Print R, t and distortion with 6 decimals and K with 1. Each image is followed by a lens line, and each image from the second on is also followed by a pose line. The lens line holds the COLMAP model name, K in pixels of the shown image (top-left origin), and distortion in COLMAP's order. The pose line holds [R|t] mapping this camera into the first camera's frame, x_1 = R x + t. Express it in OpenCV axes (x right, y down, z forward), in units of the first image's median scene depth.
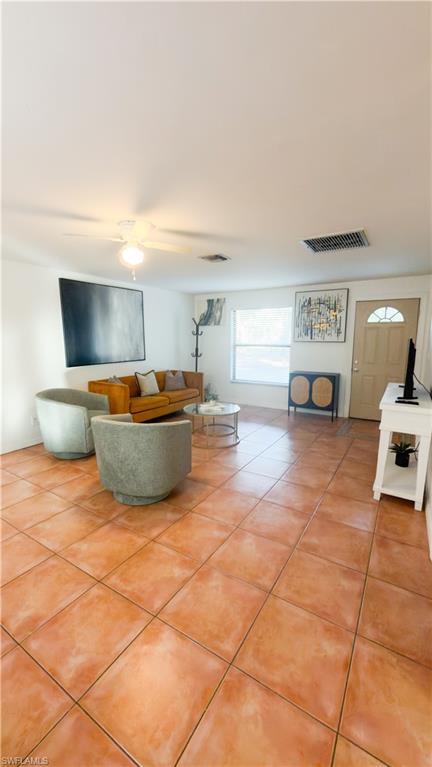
lens RADIAL K [[304.5, 0, 217.6], [0, 304.5, 382.8], [0, 0, 1]] dist [-0.006165, 0.000352]
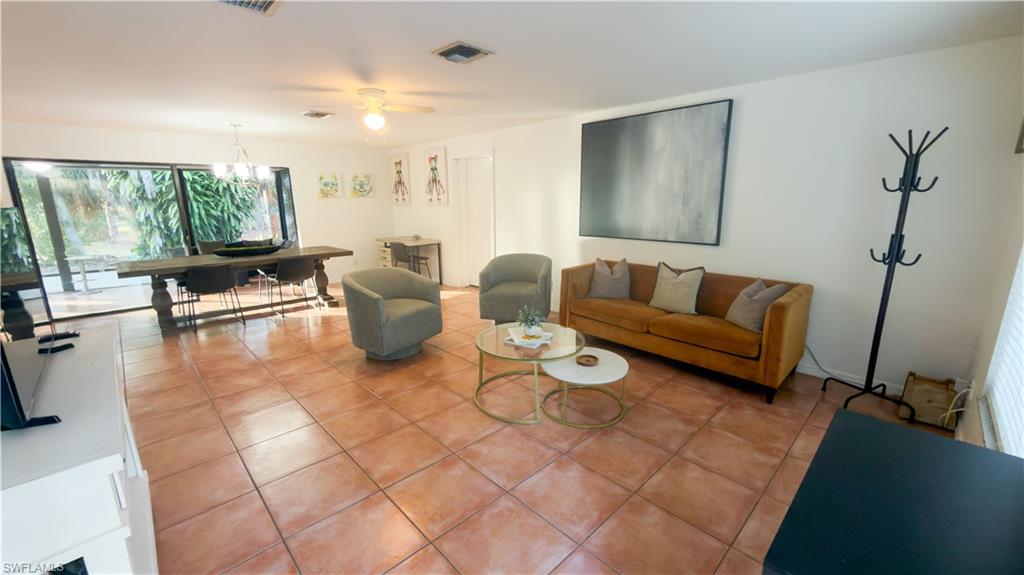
lens RADIAL K [[406.6, 0, 513.4], [0, 406.6, 287.6], [0, 0, 1]] dist [-0.006165, 0.000352]
pose [[-0.239312, 0.213229, -0.947240, 0.515794], [-0.137372, 0.958338, 0.250433, -0.140701], [0.961176, 0.190056, -0.200050, 0.908818]]
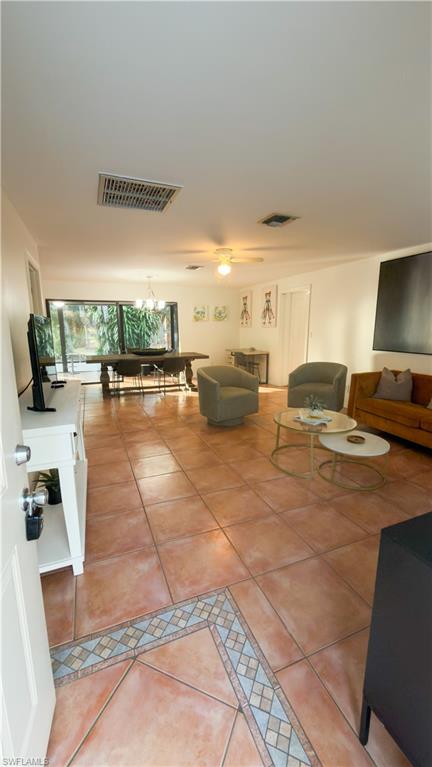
lens RADIAL K [[304.5, 0, 217.5], [0, 304.5, 383.4], [0, 0, 1]] dist [-0.006165, 0.000352]
pose [[-0.580710, 0.155805, -0.799062, 0.553396], [-0.118520, 0.954879, 0.272320, -0.136614], [0.805437, 0.252844, -0.536042, 0.979380]]
